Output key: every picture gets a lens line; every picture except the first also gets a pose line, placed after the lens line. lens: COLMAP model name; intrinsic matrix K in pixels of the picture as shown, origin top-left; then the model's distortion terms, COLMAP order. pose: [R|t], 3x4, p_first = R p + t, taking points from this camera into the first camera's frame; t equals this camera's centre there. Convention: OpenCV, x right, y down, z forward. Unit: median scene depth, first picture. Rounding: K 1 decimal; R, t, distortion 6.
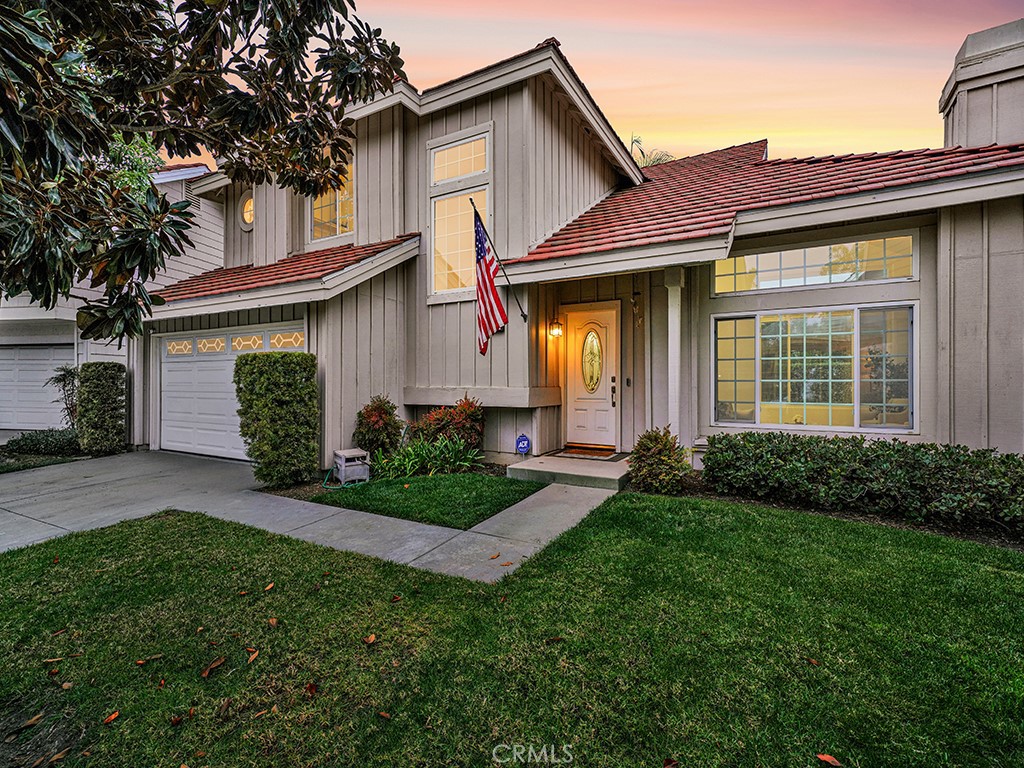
lens RADIAL K [[494.9, 0, 512.0], [0, 494.9, 384.0], [0, 0, 1]] dist [-0.000082, -0.000090]
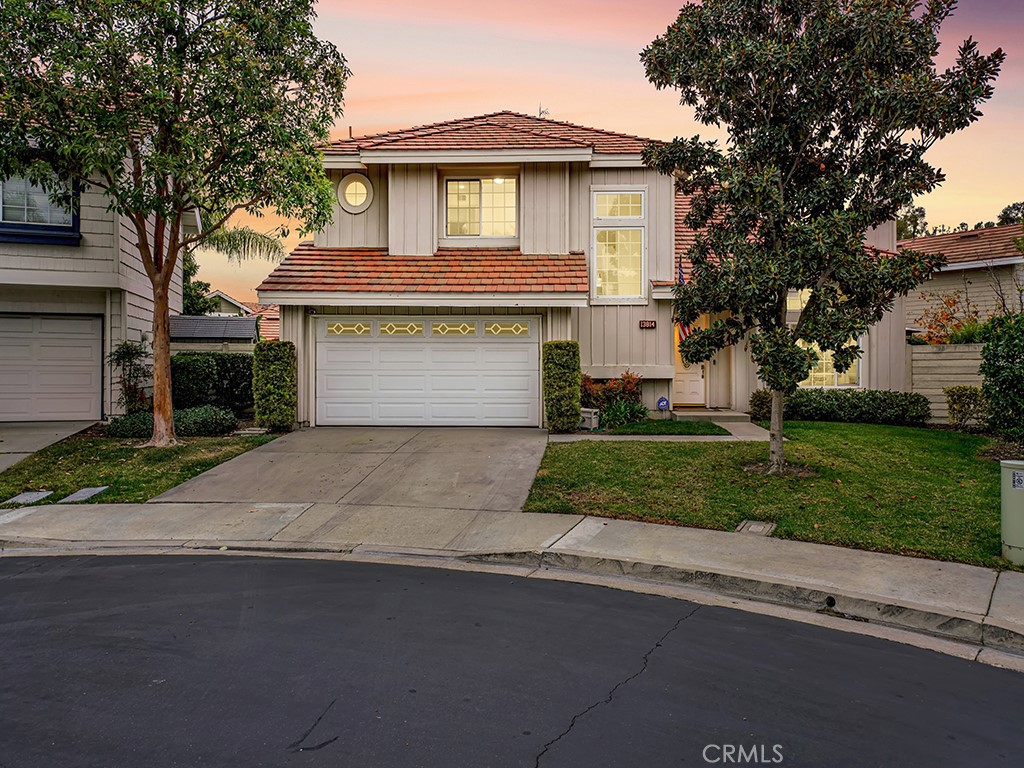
lens RADIAL K [[712.3, 0, 512.0], [0, 712.3, 384.0], [0, 0, 1]] dist [-0.000244, -0.000001]
pose [[0.875642, -0.012888, 0.482788, -1.386902], [-0.000443, 0.999622, 0.027488, 0.003064], [-0.482960, -0.024284, 0.875306, -0.659756]]
